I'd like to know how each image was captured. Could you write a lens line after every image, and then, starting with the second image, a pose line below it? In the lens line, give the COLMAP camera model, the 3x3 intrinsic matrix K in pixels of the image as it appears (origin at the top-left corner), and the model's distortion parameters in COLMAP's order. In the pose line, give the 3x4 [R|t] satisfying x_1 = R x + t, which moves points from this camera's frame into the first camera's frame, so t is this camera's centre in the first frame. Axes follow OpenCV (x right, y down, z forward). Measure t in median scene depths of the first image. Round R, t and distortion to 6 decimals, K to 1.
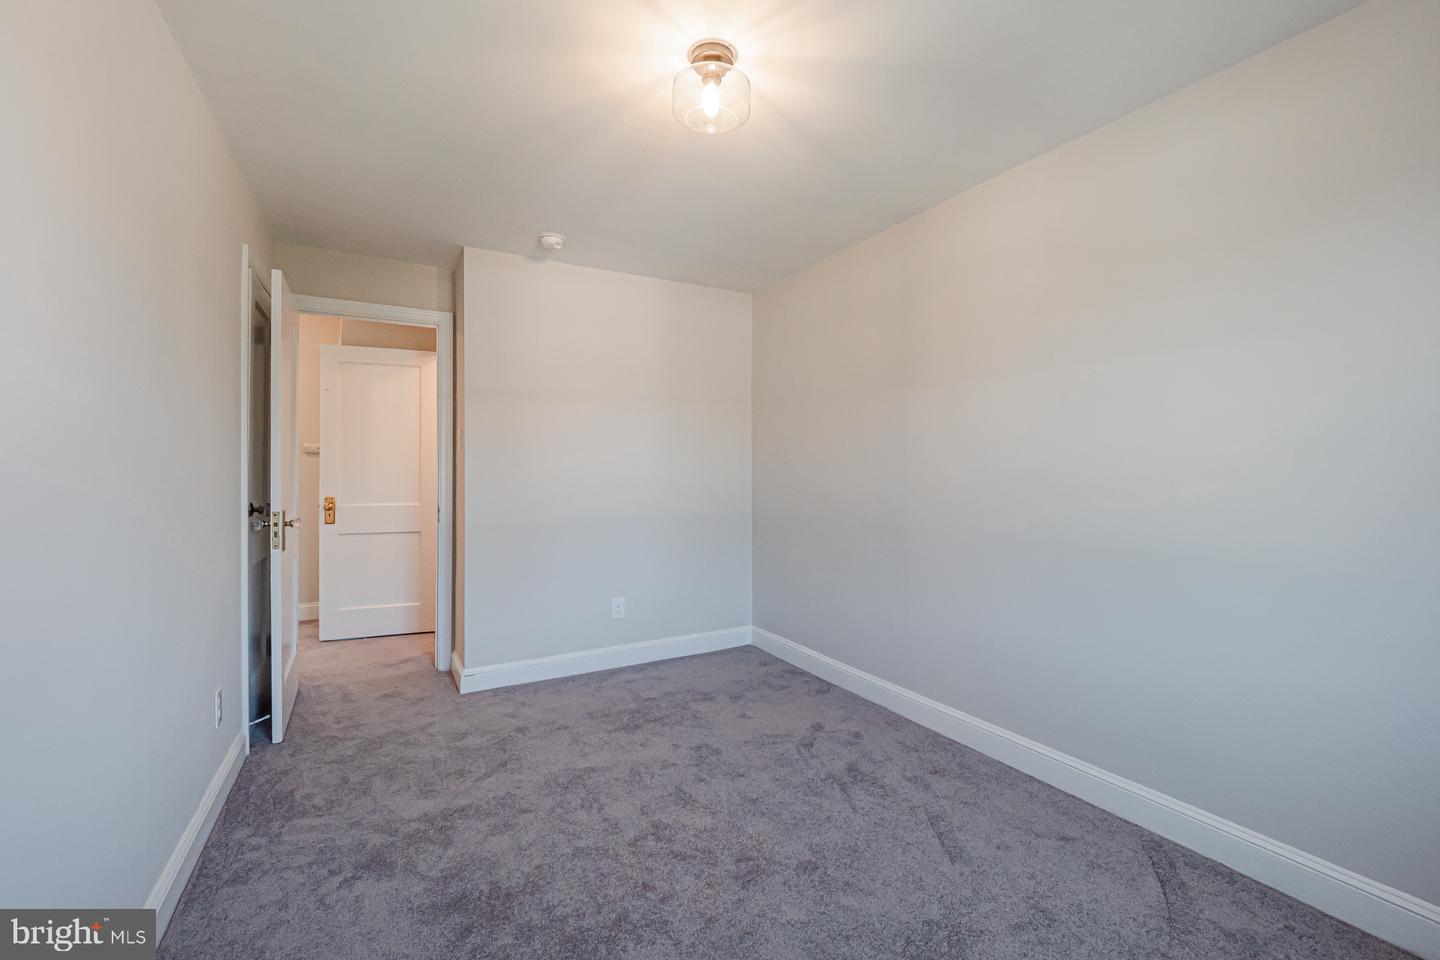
lens RADIAL K [[607.3, 0, 720.0], [0, 607.3, 480.0], [0, 0, 1]] dist [0.026820, -0.021812]
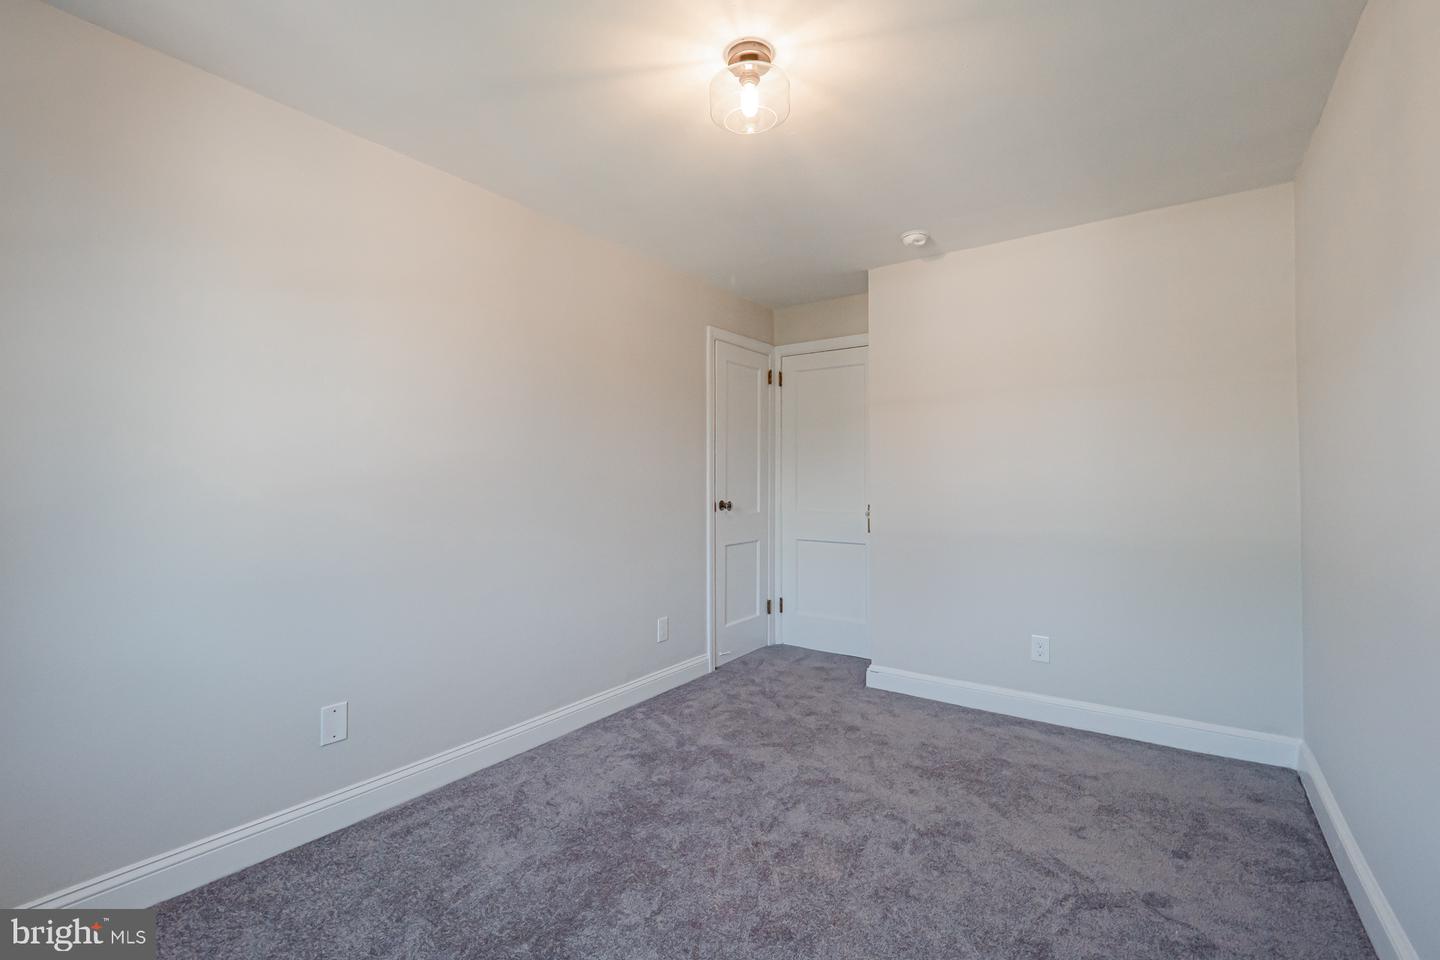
lens RADIAL K [[635.0, 0, 720.0], [0, 635.0, 480.0], [0, 0, 1]] dist [0.028109, -0.019552]
pose [[0.425602, 0.001644, -0.904909, 0.578907], [-0.008060, 0.999966, -0.001974, -0.010042], [0.904875, 0.008134, 0.425600, 0.346224]]
